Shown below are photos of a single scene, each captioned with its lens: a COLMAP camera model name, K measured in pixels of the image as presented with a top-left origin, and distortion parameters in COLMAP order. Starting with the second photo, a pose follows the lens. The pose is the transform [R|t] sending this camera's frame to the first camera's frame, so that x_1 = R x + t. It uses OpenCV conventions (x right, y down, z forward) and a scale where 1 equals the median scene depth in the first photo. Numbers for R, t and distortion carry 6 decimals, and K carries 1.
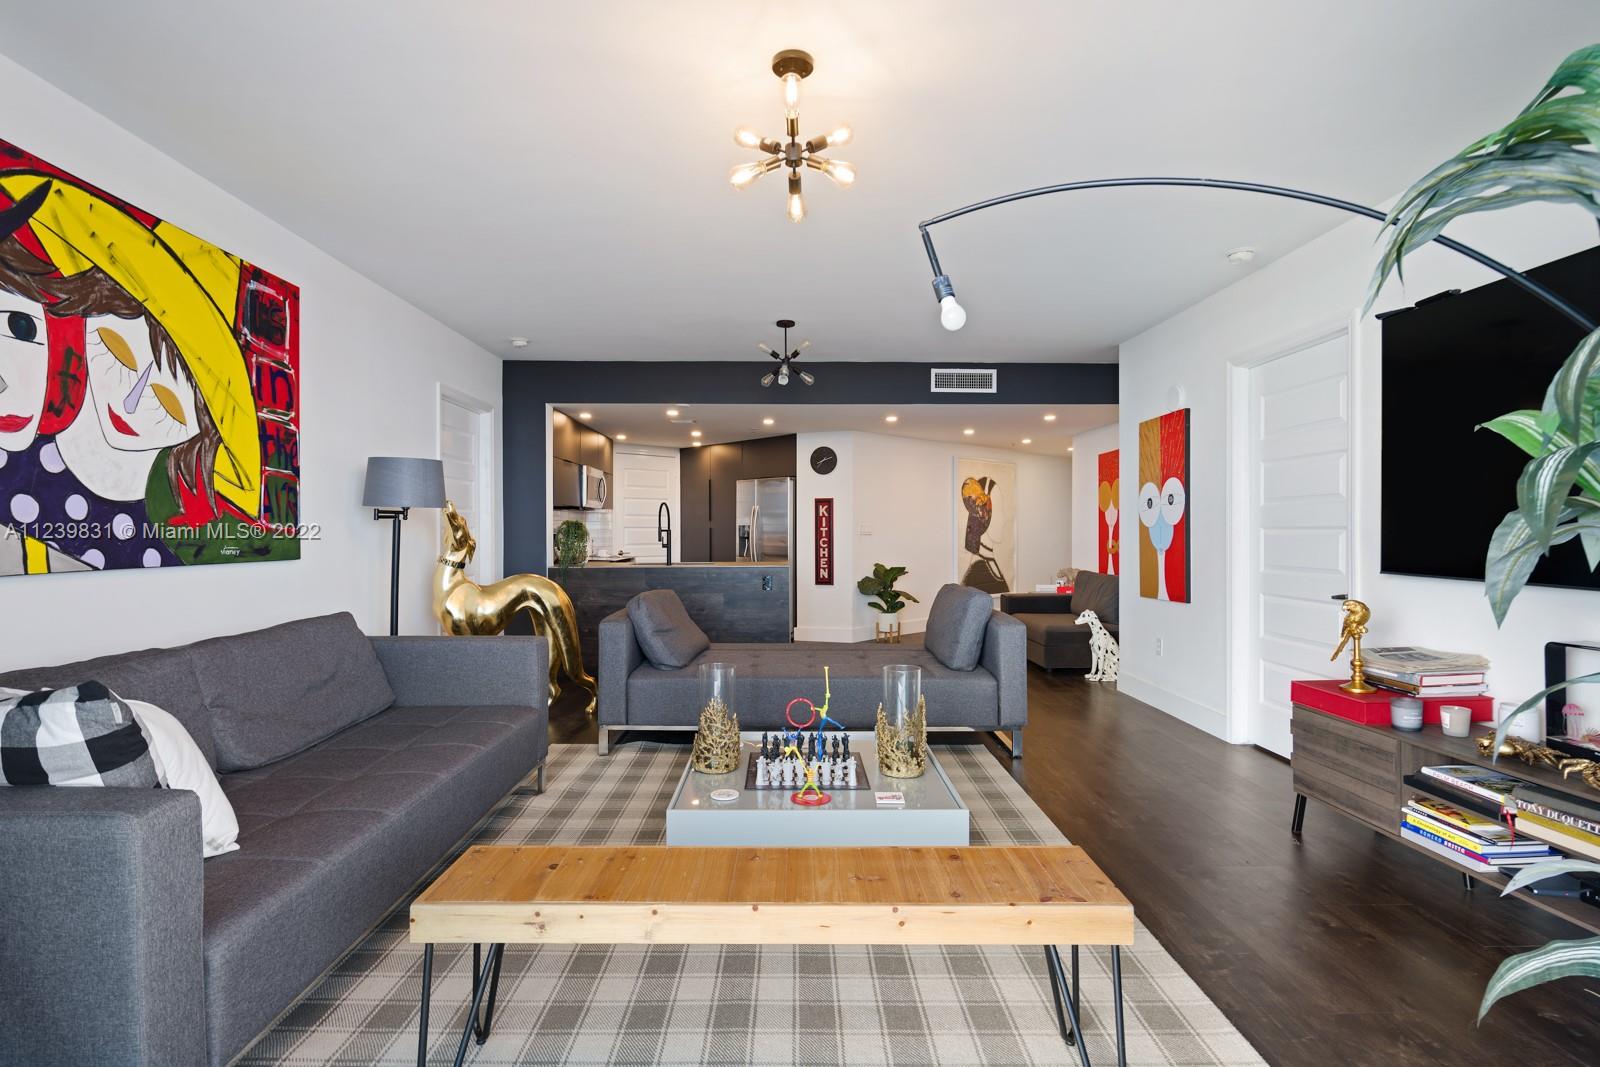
lens RADIAL K [[766.2, 0, 838.8], [0, 766.2, 537.7], [0, 0, 1]] dist [0.002367, 0.000484]
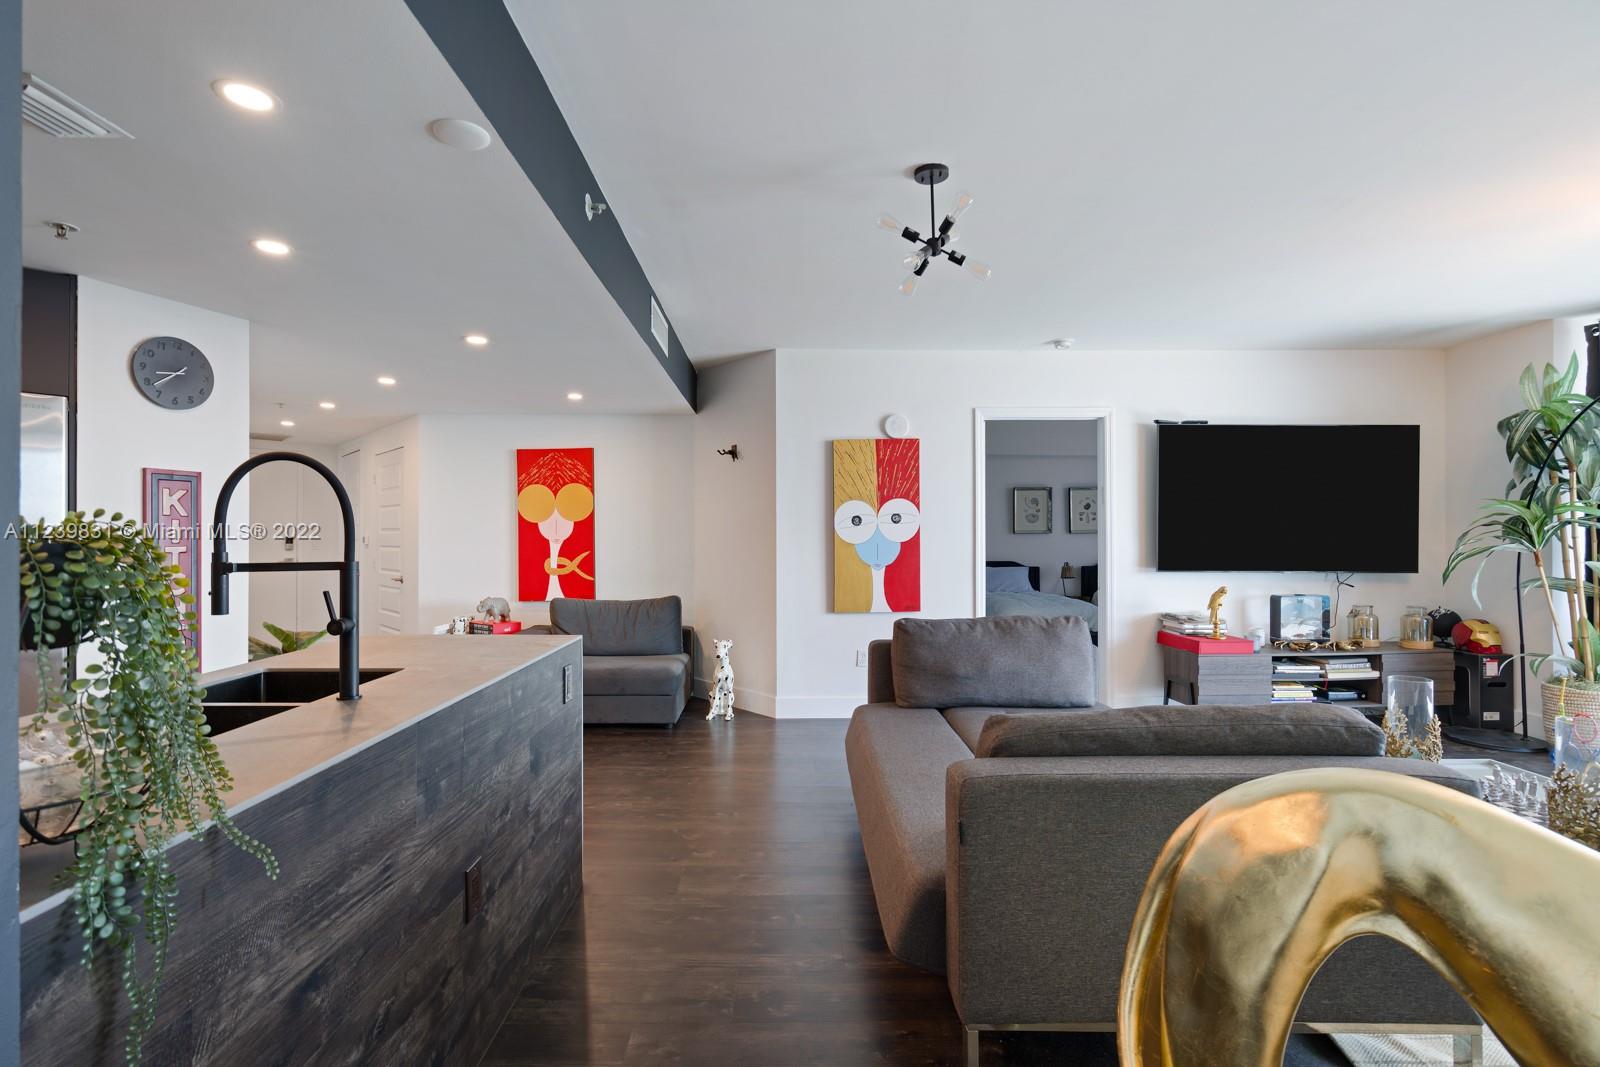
lens RADIAL K [[715.2, 0, 797.7], [0, 715.2, 536.3], [0, 0, 1]] dist [-0.005184, 0.000295]
pose [[0.062203, 0.003068, 0.998059, -0.974137], [0.008323, 0.999959, -0.003592, -0.036520], [-0.998029, 0.008530, 0.062175, 1.795783]]
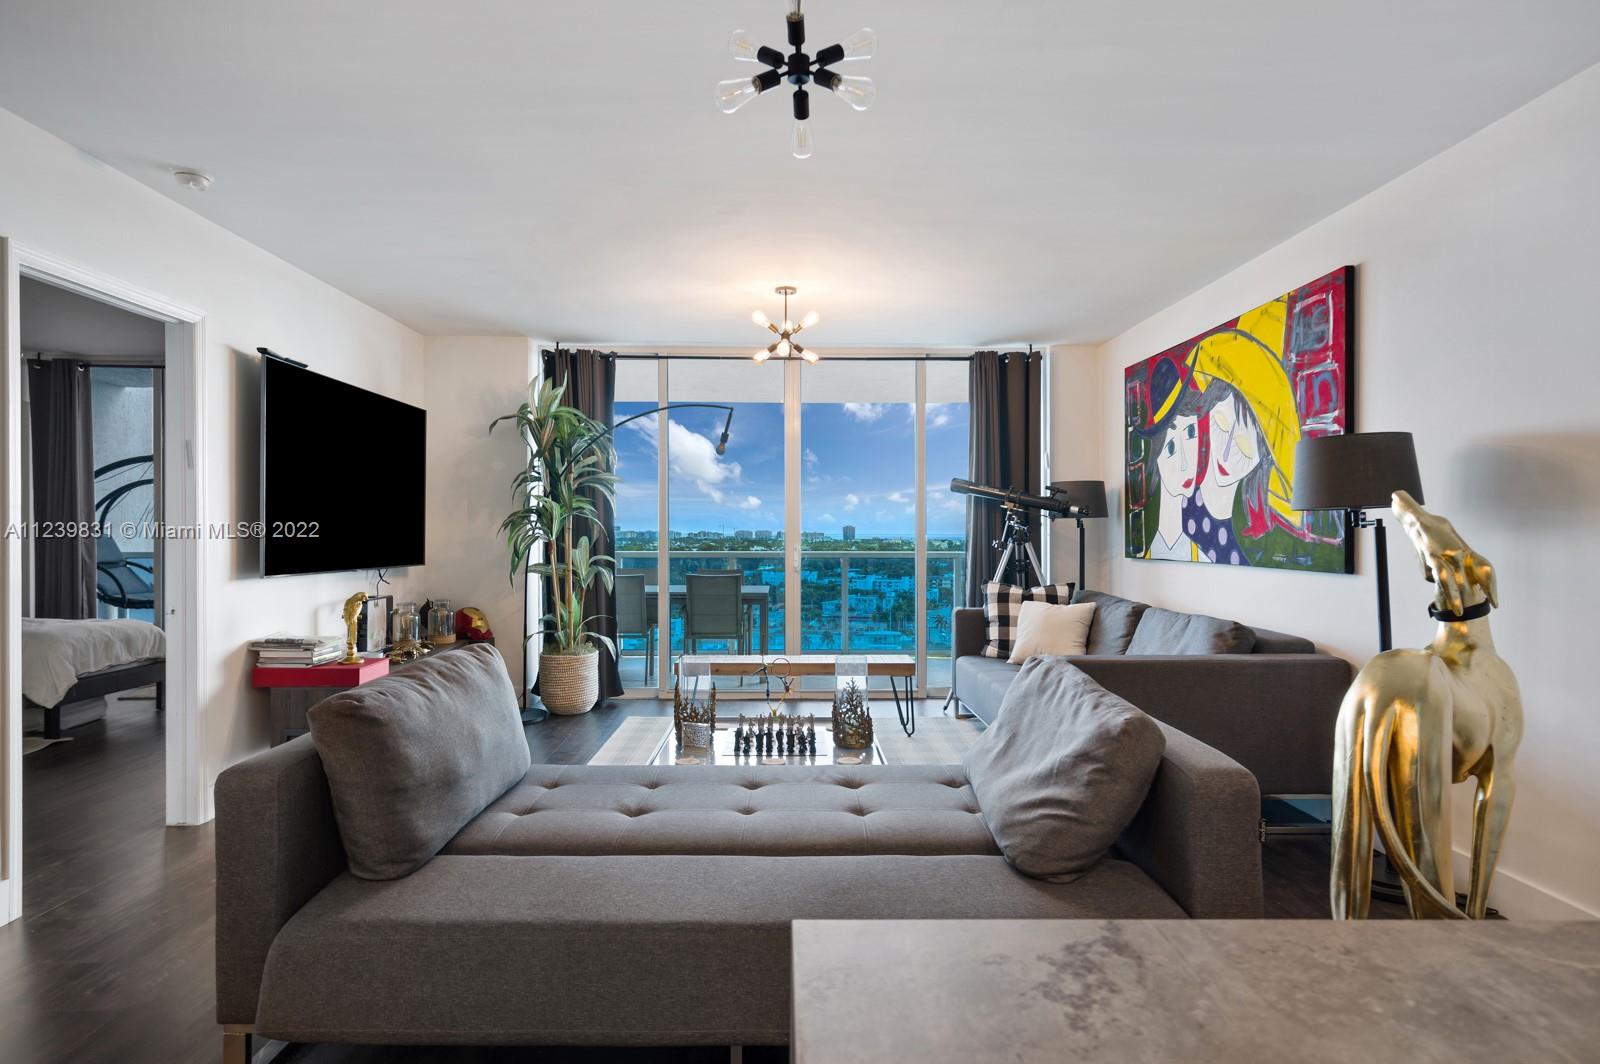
lens RADIAL K [[879.7, 0, 781.7], [0, 879.7, 533.4], [0, 0, 1]] dist [0.006711, 0.000094]
pose [[-0.997578, 0.001492, 0.069541, -0.145242], [0.002265, 0.999937, 0.011037, -0.034931], [-0.069520, 0.011168, -0.997518, 2.368872]]
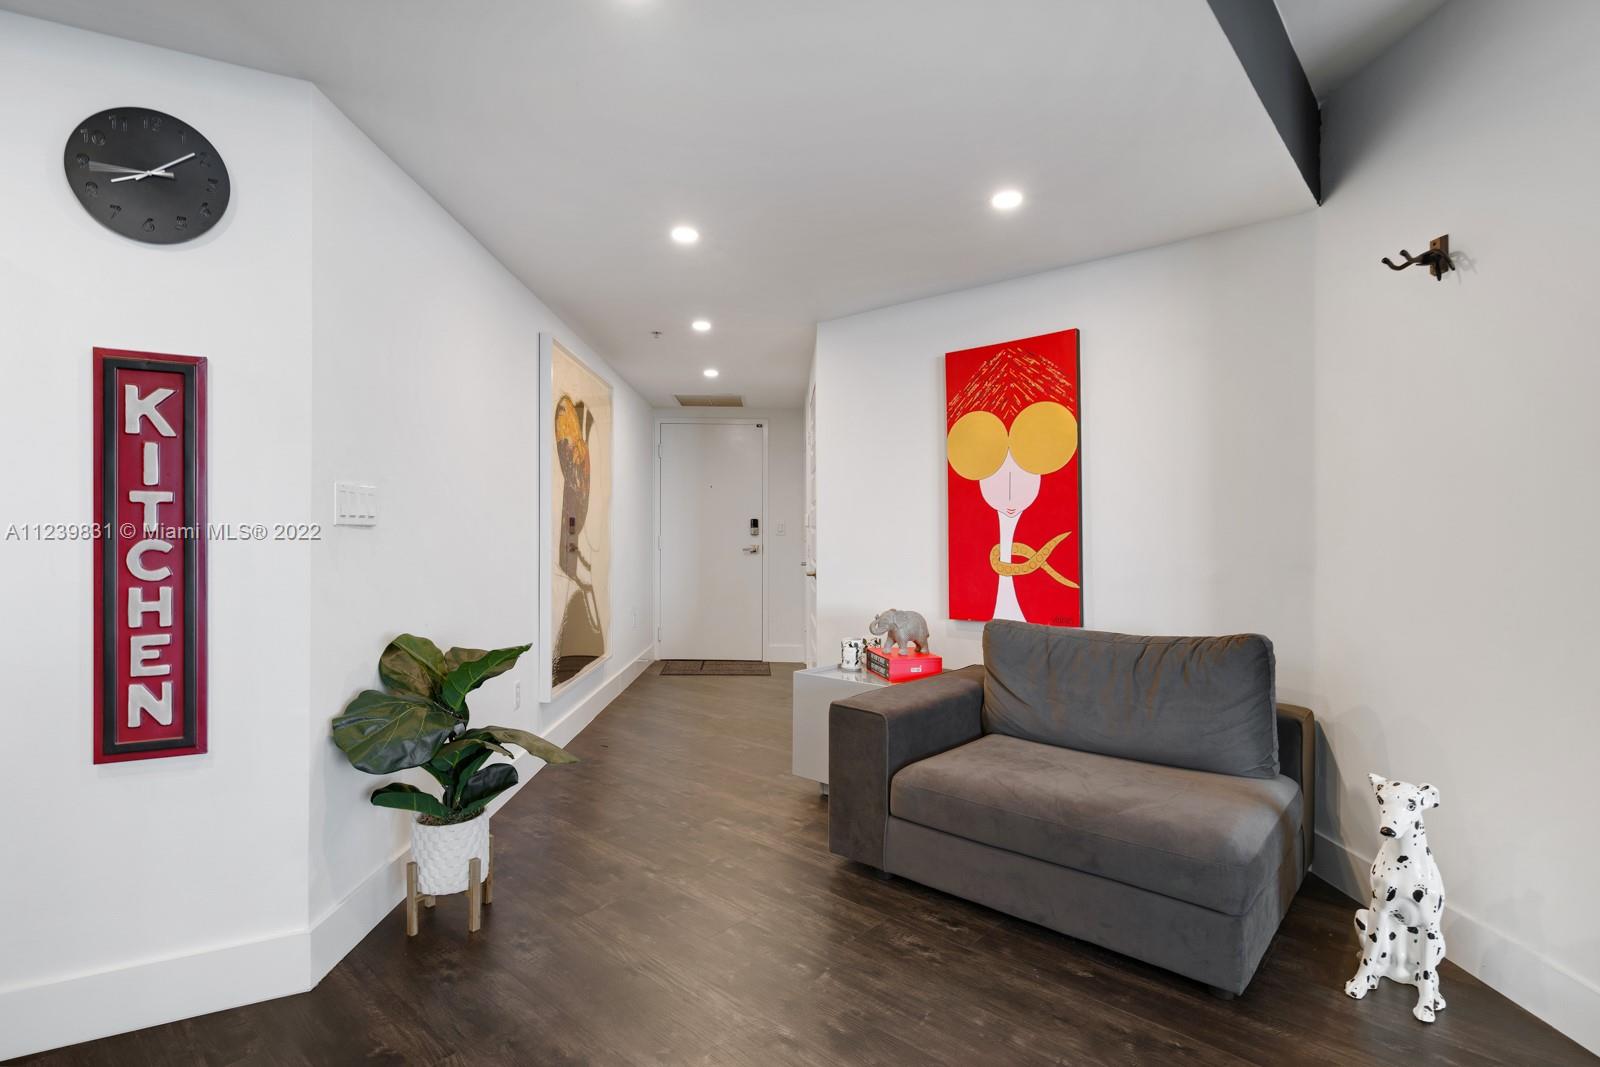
lens RADIAL K [[794.8, 0, 791.8], [0, 794.8, 533.9], [0, 0, 1]] dist [0.004086, 0.000847]
pose [[0.719835, 0.004545, 0.694130, -0.122999], [0.003224, 0.999946, -0.009891, 0.005326], [-0.694137, 0.009358, 0.719782, 1.953793]]
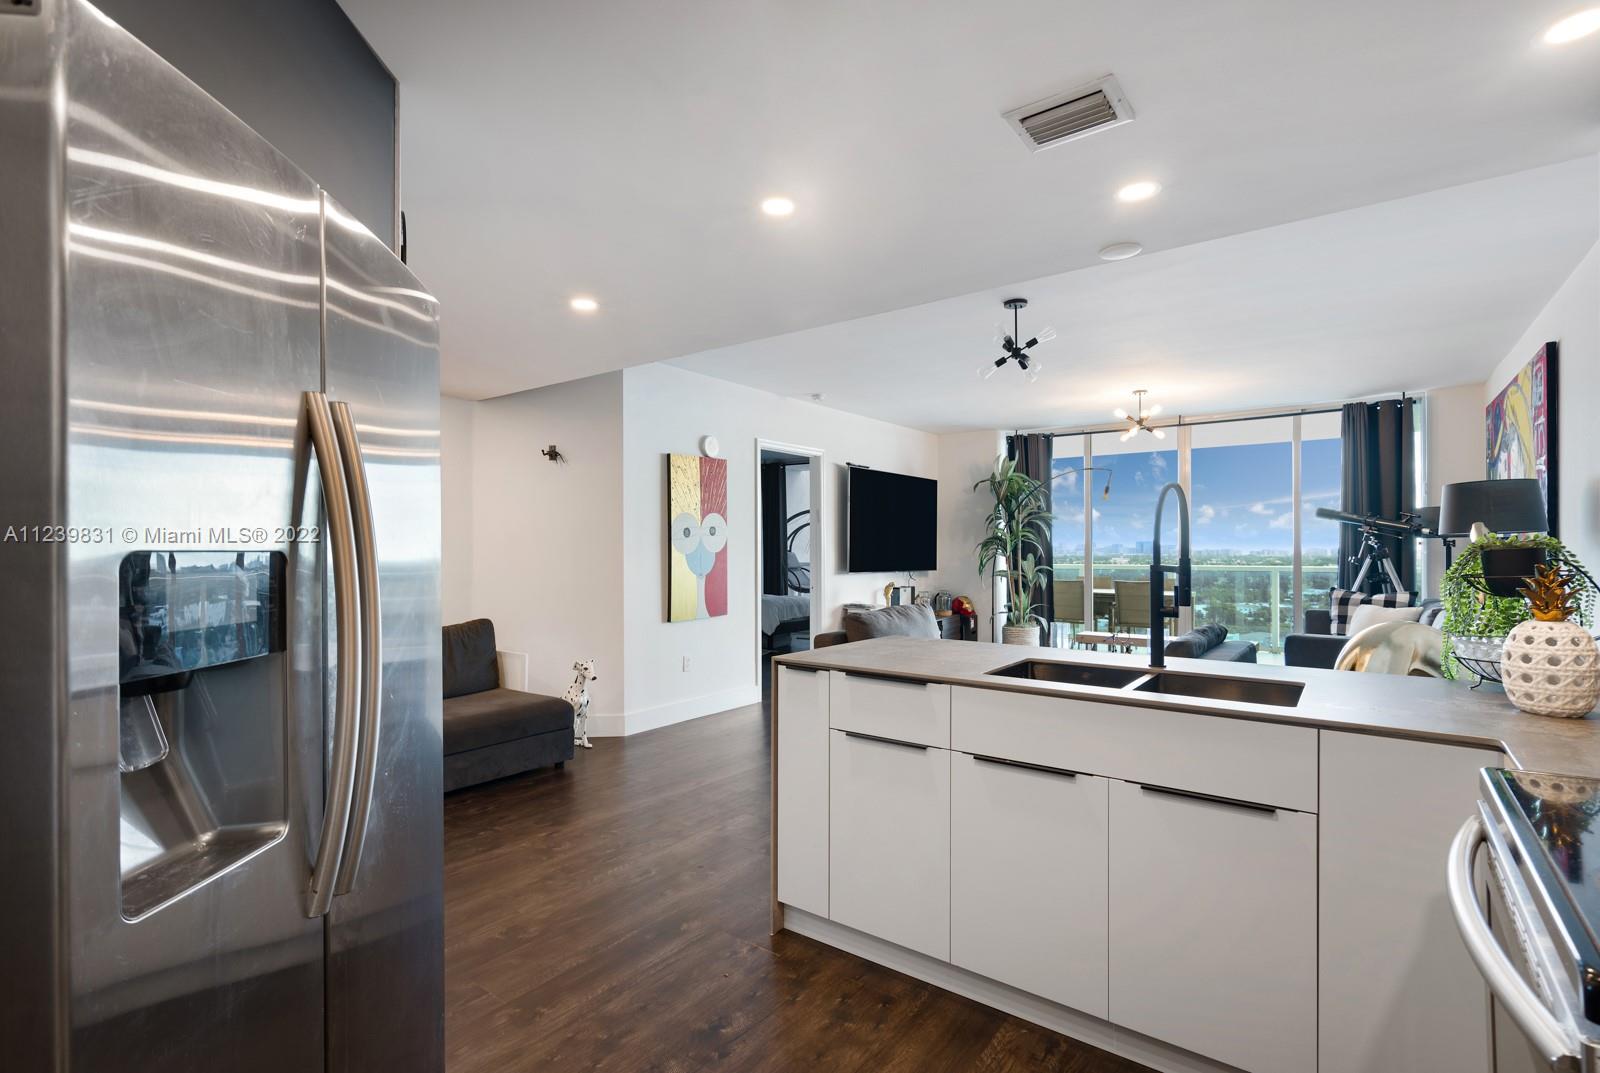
lens RADIAL K [[741.7, 0, 785.5], [0, 741.7, 558.3], [0, 0, 1]] dist [-0.001452, -0.000021]
pose [[-0.739584, -0.002667, 0.673058, -0.701587], [0.010381, 0.999828, 0.015369, -0.040269], [-0.672984, 0.018354, -0.739430, 2.959122]]
